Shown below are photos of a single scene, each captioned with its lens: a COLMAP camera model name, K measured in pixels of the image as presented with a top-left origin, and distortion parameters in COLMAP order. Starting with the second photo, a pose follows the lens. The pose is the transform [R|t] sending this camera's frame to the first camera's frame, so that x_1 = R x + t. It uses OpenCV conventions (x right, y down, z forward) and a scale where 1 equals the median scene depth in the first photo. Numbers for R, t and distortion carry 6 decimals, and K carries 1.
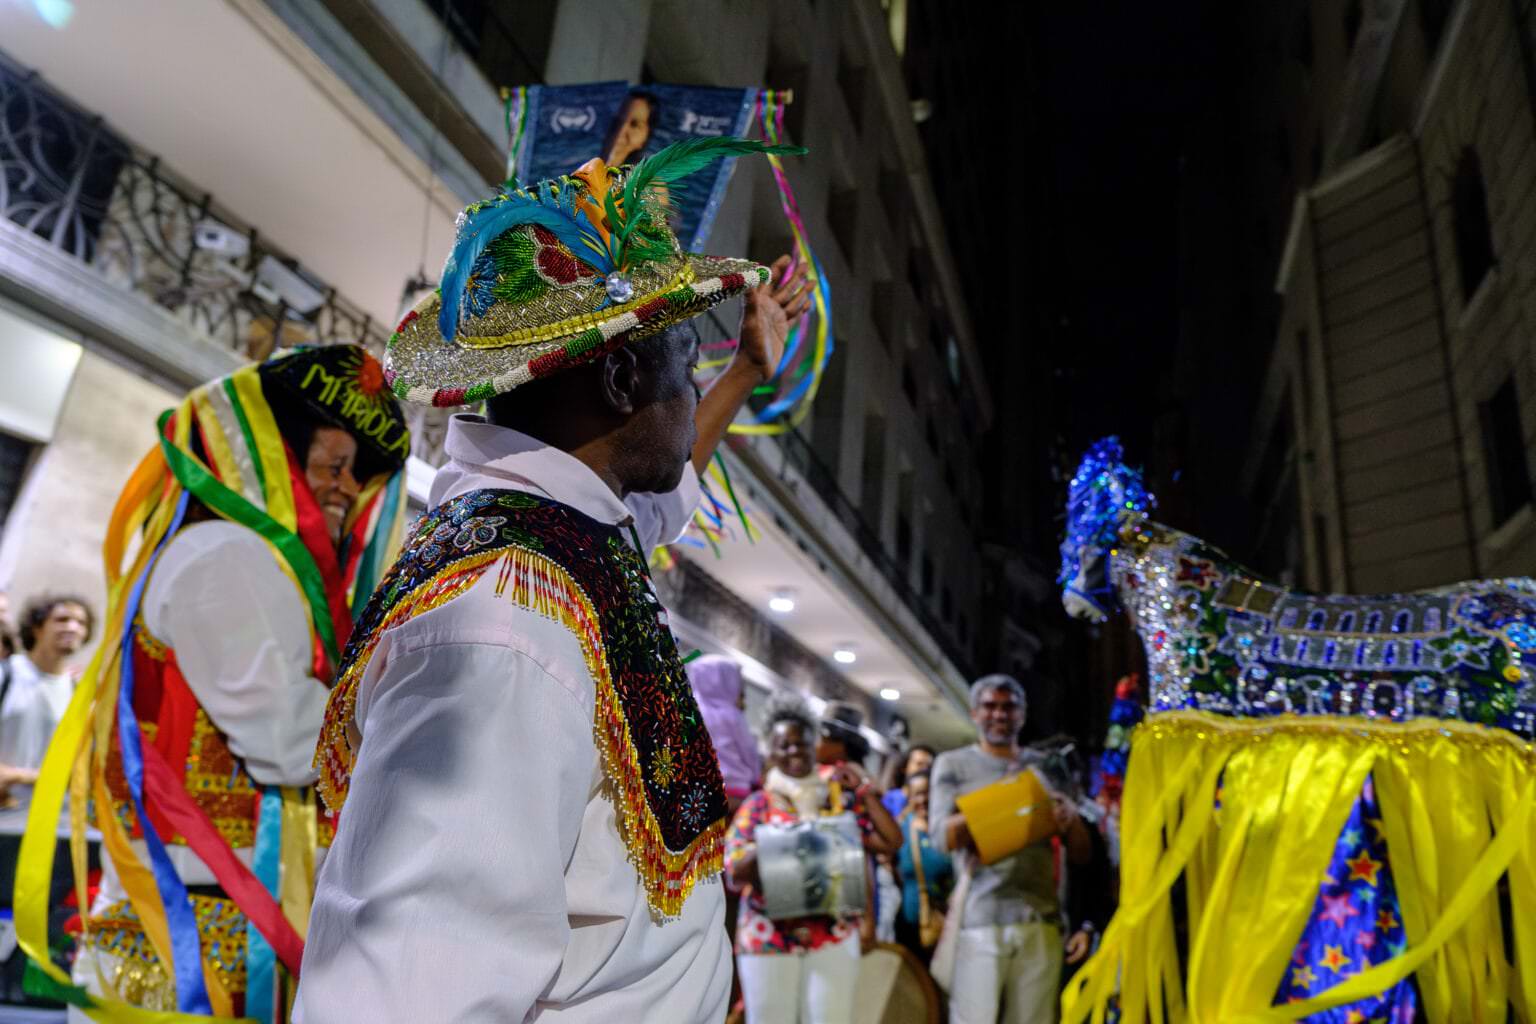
lens RADIAL K [[1041.7, 0, 768.0], [0, 1041.7, 512.0], [0, 0, 1]] dist [-0.003664, -0.004215]
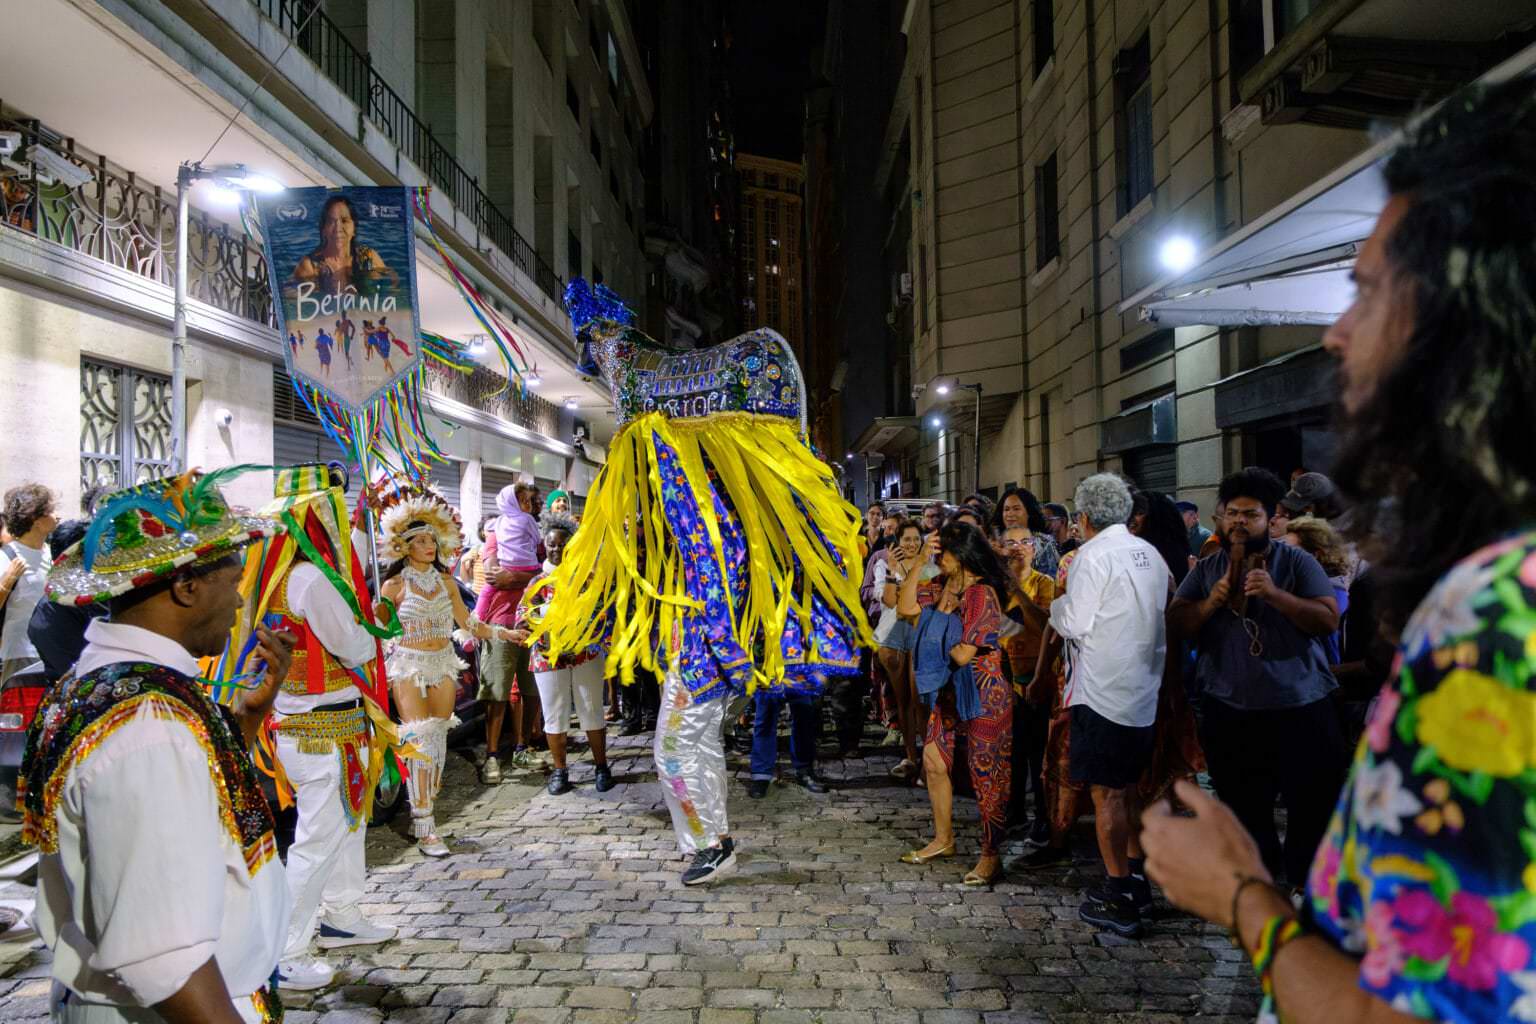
lens RADIAL K [[1041.7, 0, 768.0], [0, 1041.7, 512.0], [0, 0, 1]] dist [-0.003664, -0.004215]
pose [[0.949304, -0.092518, 0.300436, -0.032476], [-0.004970, 0.951175, 0.308612, -0.067922], [-0.314319, -0.294460, 0.902495, -0.119103]]
